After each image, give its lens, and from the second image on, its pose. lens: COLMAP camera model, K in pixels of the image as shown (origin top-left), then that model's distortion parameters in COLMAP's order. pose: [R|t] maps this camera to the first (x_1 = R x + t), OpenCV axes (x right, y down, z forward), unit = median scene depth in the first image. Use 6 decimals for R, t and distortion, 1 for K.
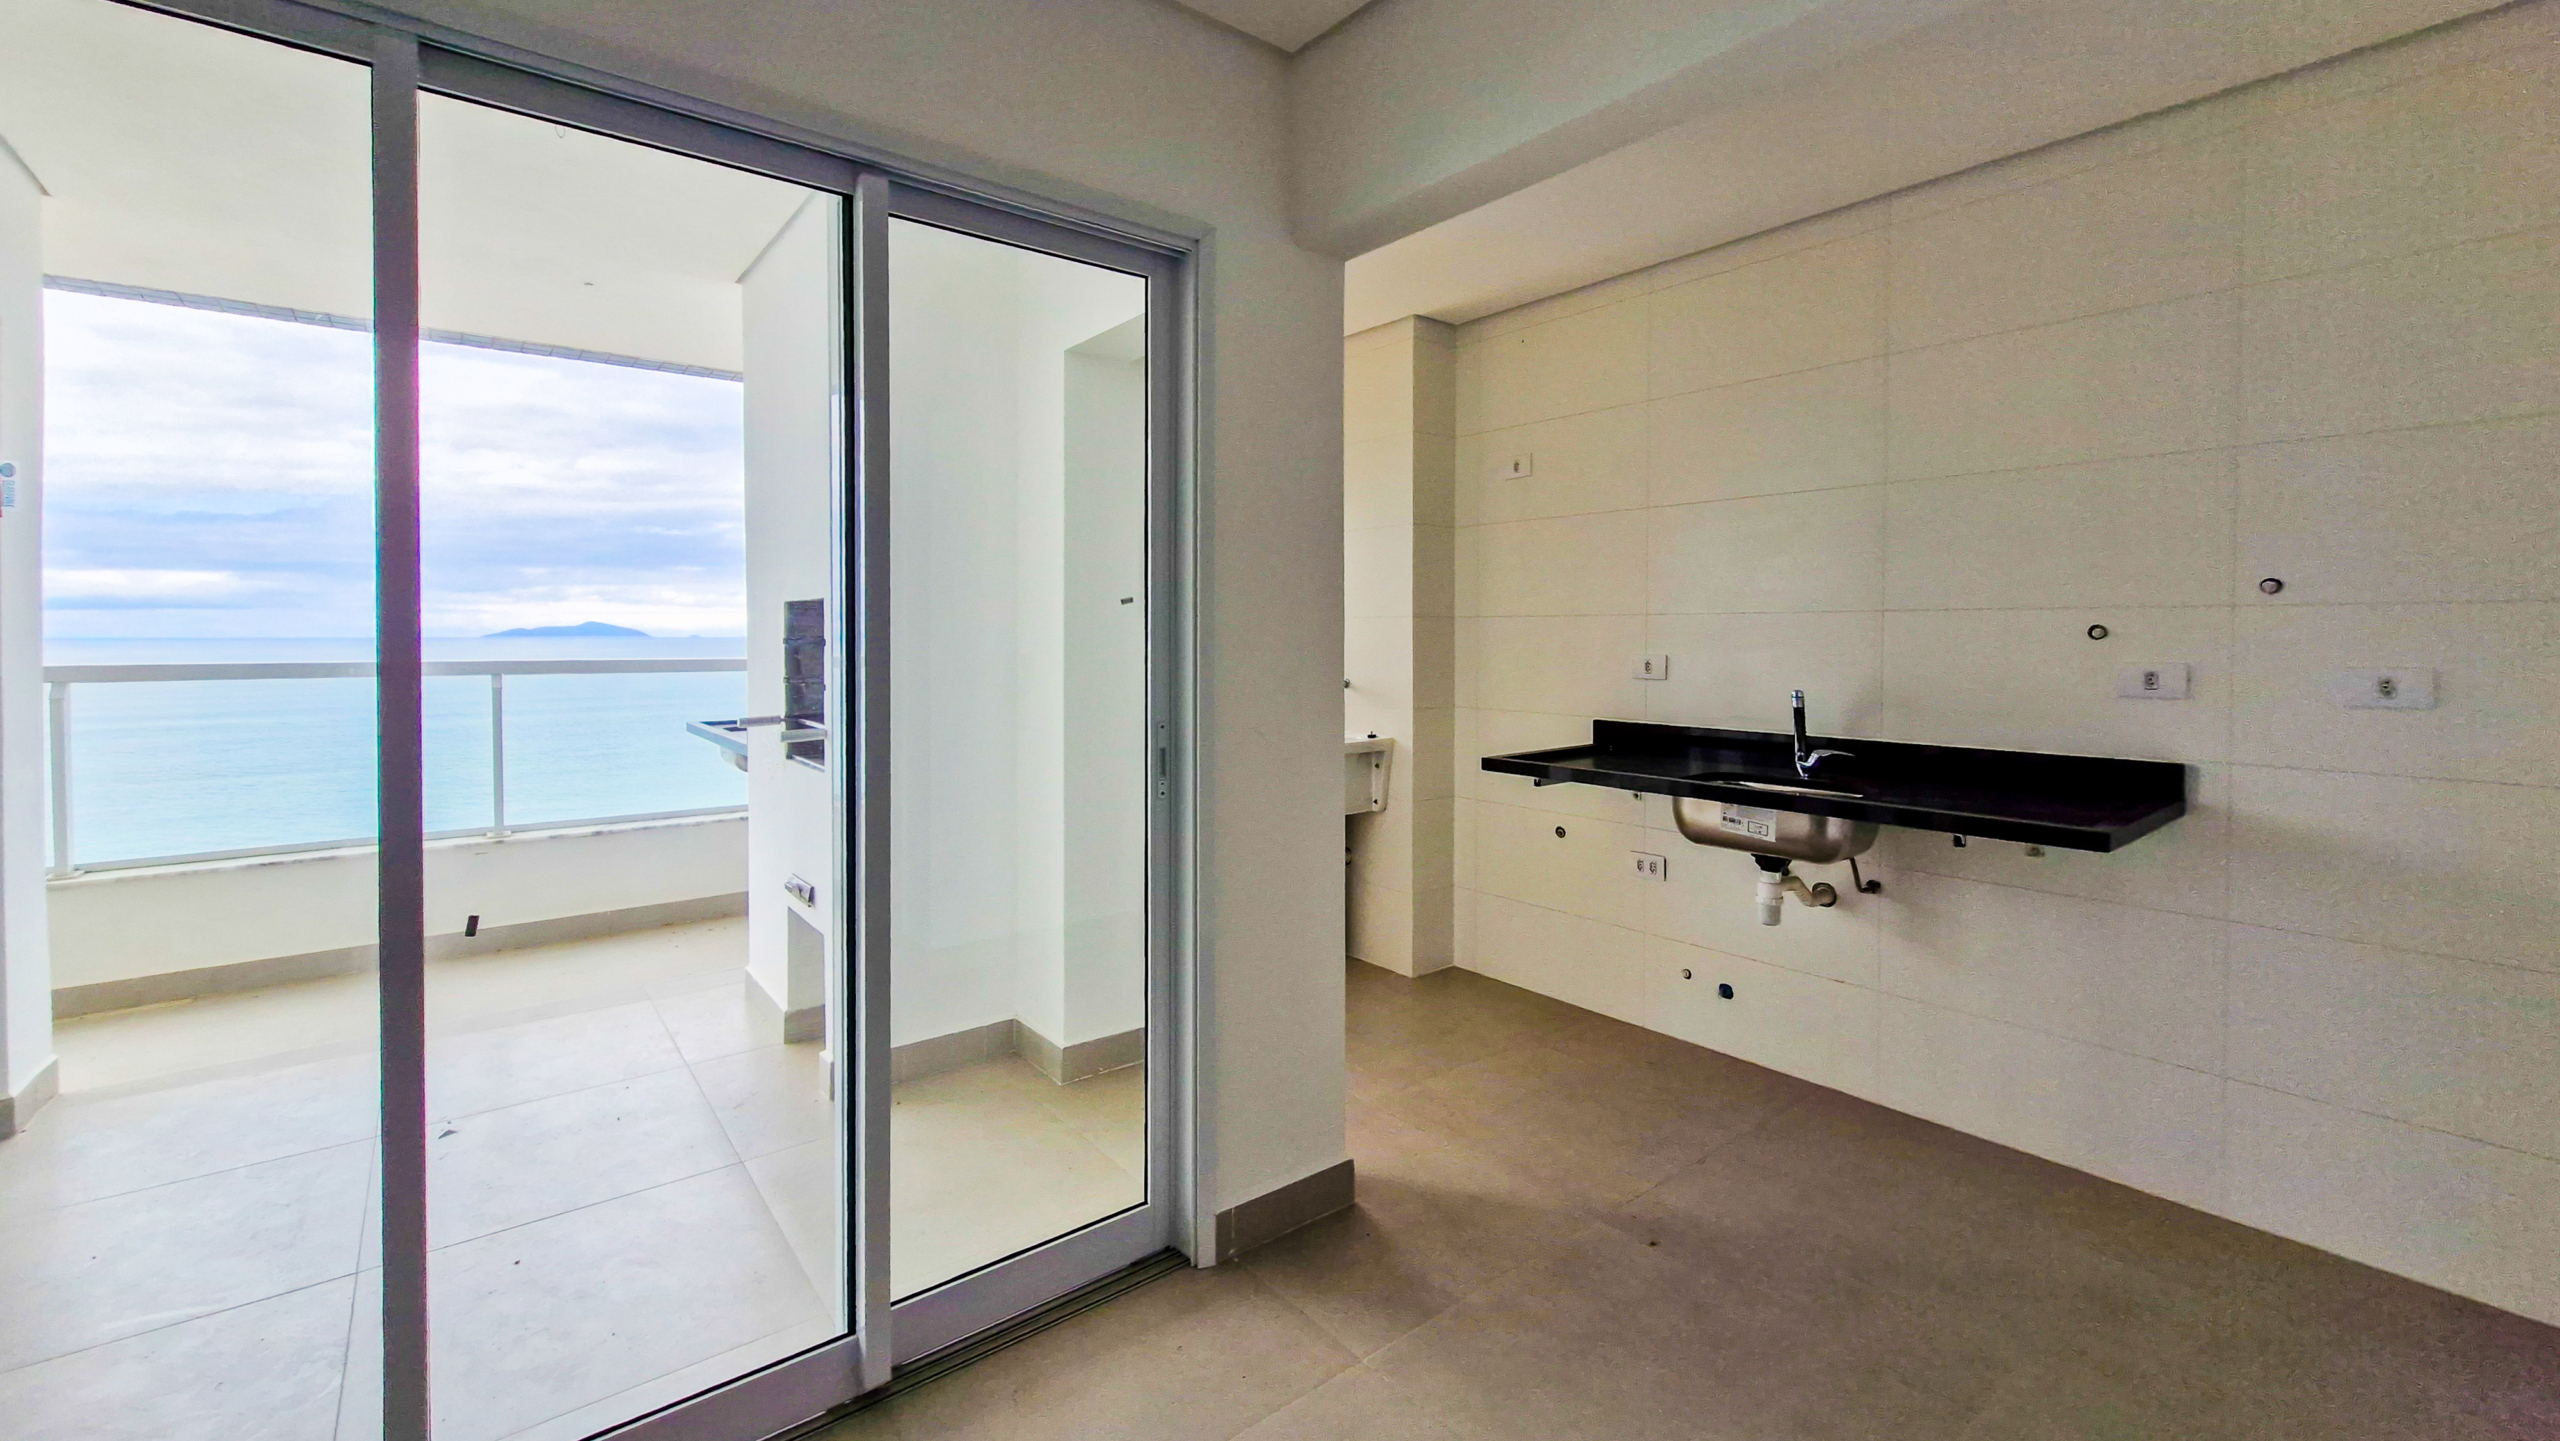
lens RADIAL K [[1044.5, 0, 1271.1], [0, 1044.5, 720.4], [0, 0, 1]] dist [-0.002901, 0.000066]
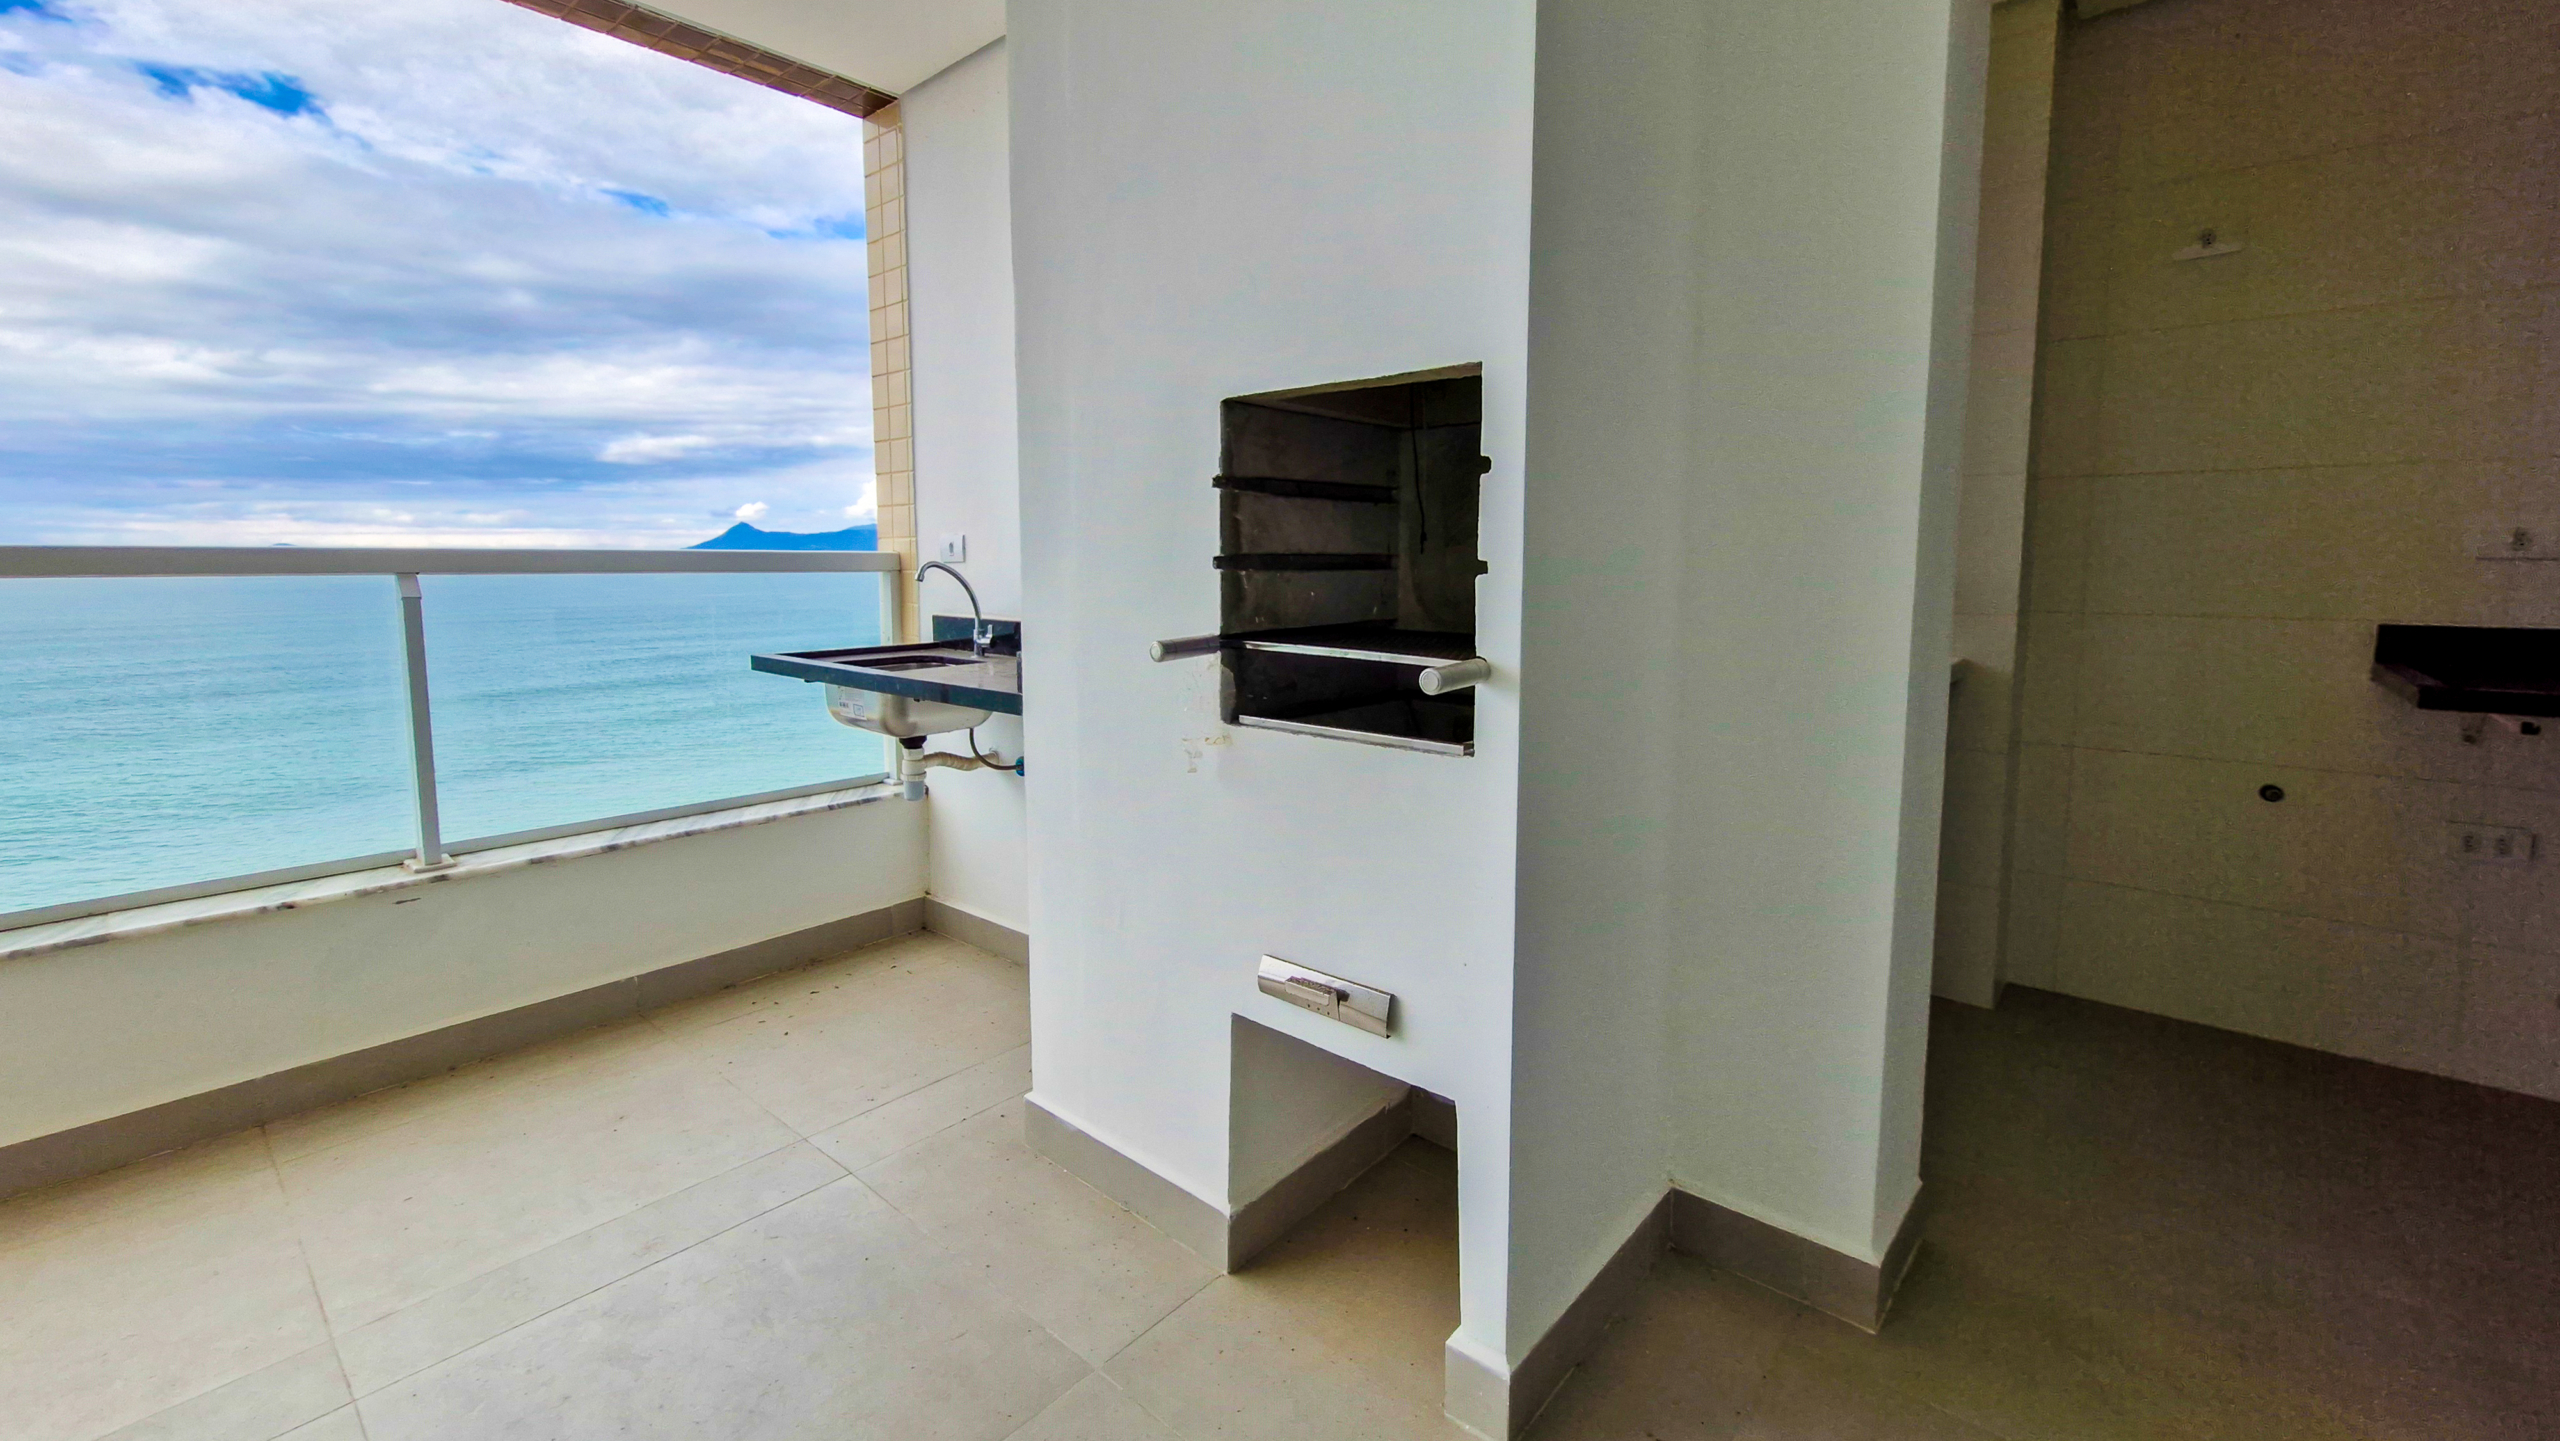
lens RADIAL K [[1044.5, 0, 1289.5], [0, 1044.5, 704.1], [0, 0, 1]] dist [-0.002901, 0.000066]
pose [[0.983735, -0.026897, 0.177599, -0.501013], [0.016273, 0.998005, 0.061008, -0.001596], [-0.178886, -0.057126, 0.982210, 0.488927]]
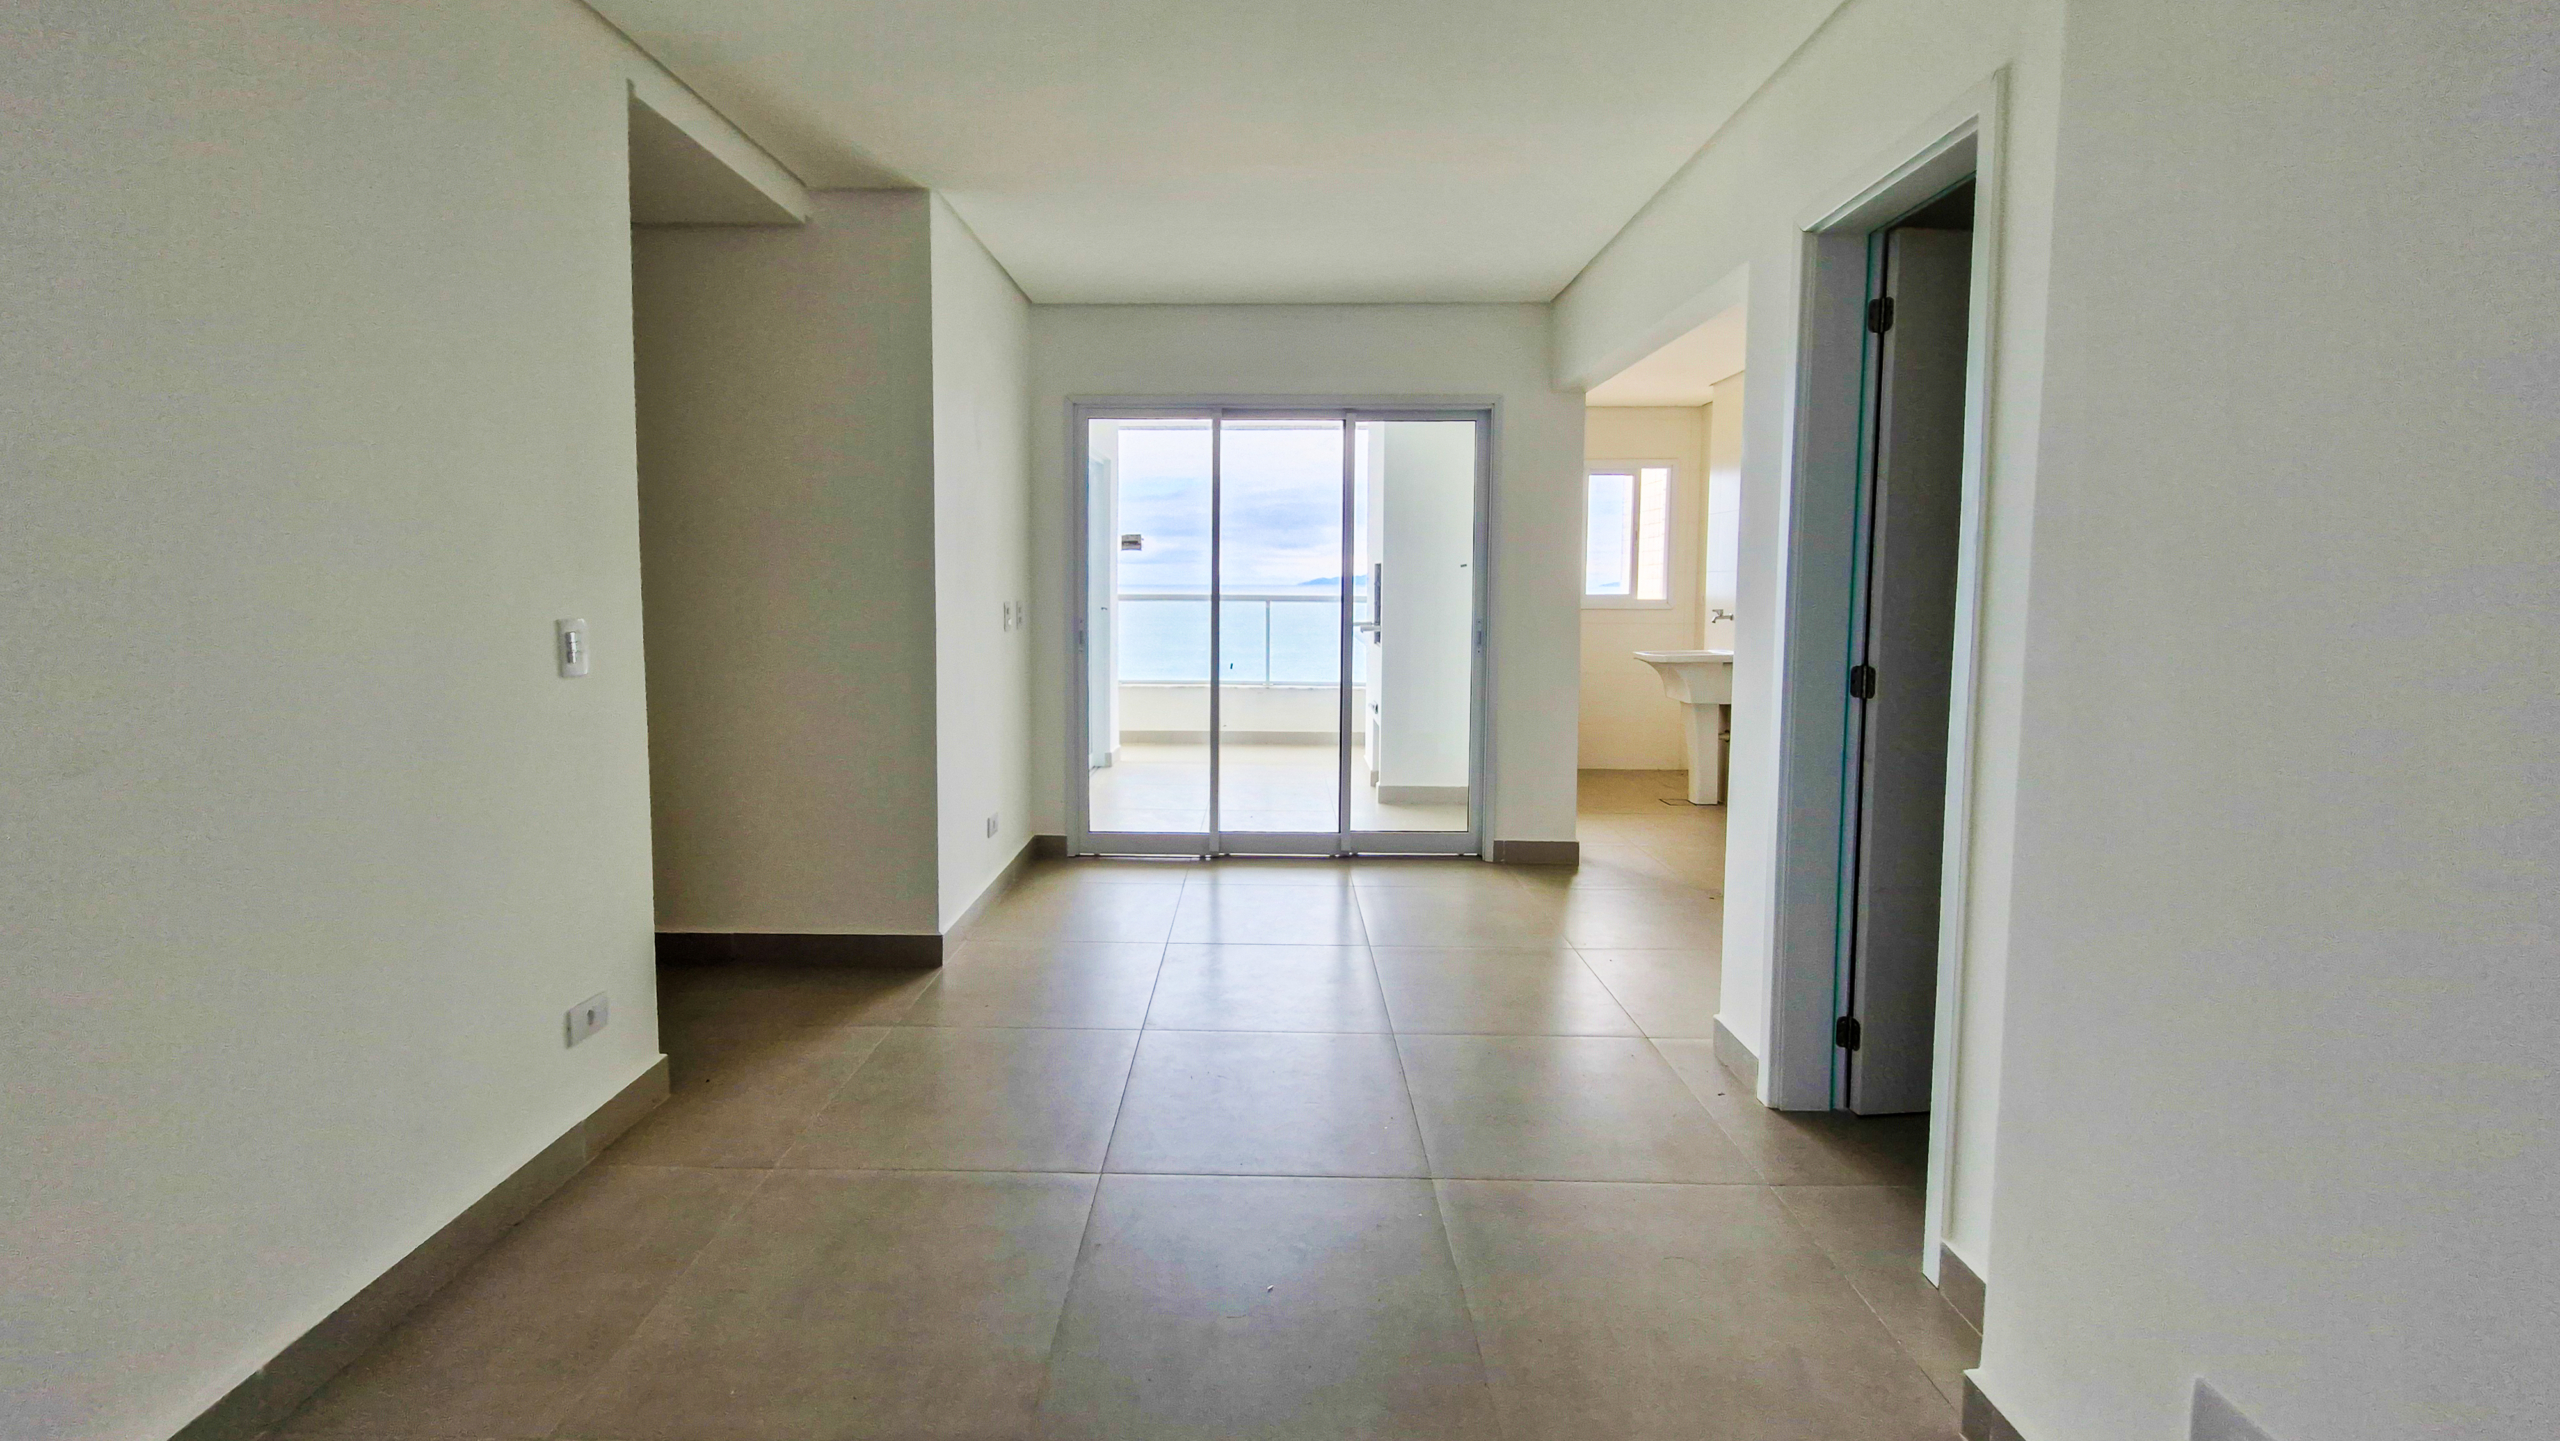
lens RADIAL K [[1044.5, 0, 1283.0], [0, 1044.5, 723.2], [0, 0, 1]] dist [-0.002901, 0.000066]
pose [[0.791626, 0.067162, -0.607304, 0.605052], [-0.025875, 0.996734, 0.076501, 0.040558], [0.610458, -0.044847, 0.790778, -0.672747]]
